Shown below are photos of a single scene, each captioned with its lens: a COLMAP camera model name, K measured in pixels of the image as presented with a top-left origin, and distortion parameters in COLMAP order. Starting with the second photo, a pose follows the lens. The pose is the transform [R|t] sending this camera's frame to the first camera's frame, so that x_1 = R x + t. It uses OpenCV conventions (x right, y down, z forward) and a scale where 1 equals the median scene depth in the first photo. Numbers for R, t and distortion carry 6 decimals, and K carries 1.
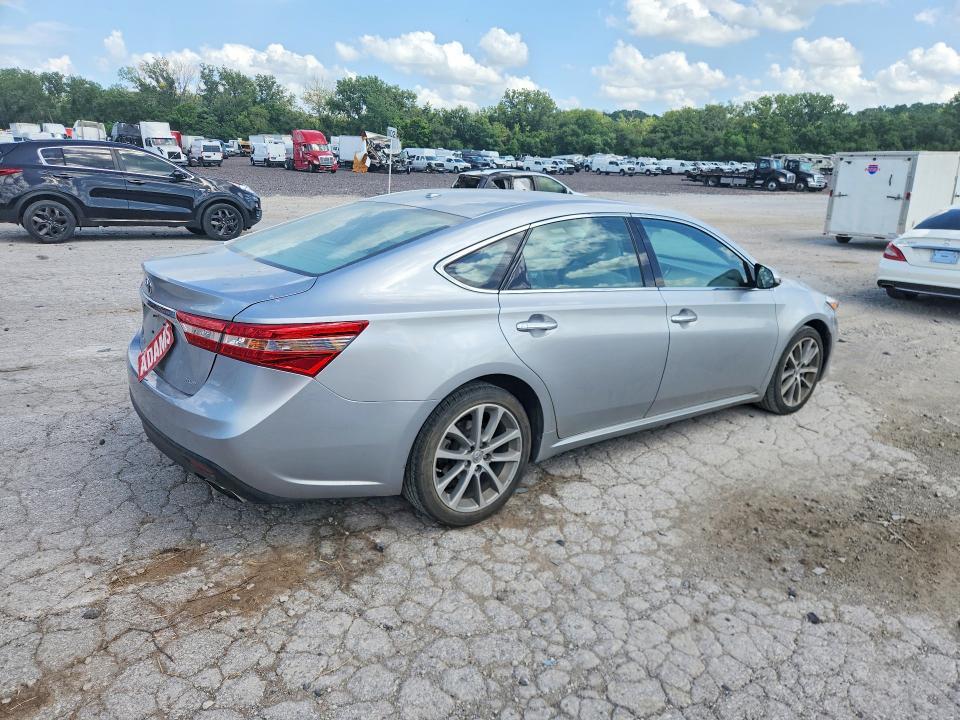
lens RADIAL K [[653.7, 0, 480.0], [0, 653.7, 360.0], [0, 0, 1]] dist [0.043492, -0.031220]
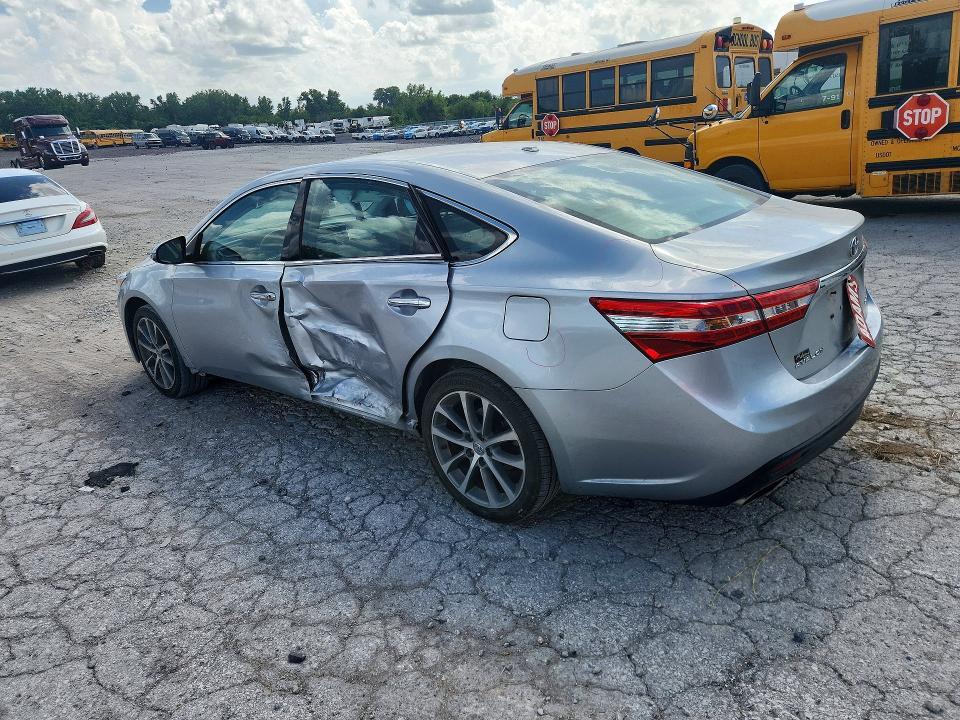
lens RADIAL K [[676.7, 0, 480.0], [0, 676.7, 360.0], [0, 0, 1]] dist [0.029471, -0.008592]
pose [[-0.224848, -0.351389, 0.908829, -0.253172], [0.338134, 0.846613, 0.410989, -0.106227], [-0.913843, 0.399716, -0.071543, 0.318093]]
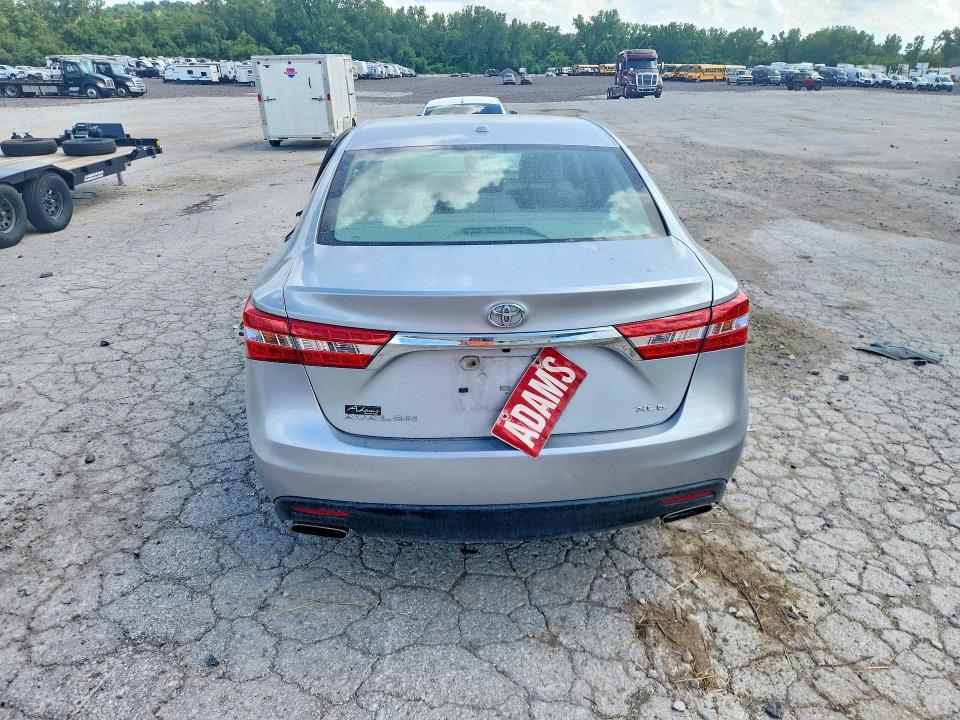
lens RADIAL K [[653.7, 0, 480.0], [0, 653.7, 360.0], [0, 0, 1]] dist [0.043492, -0.031220]
pose [[0.562481, -0.363464, 0.742636, -0.202869], [0.263076, 0.930191, 0.256001, -0.049981], [-0.783840, 0.051374, 0.618833, 0.127355]]
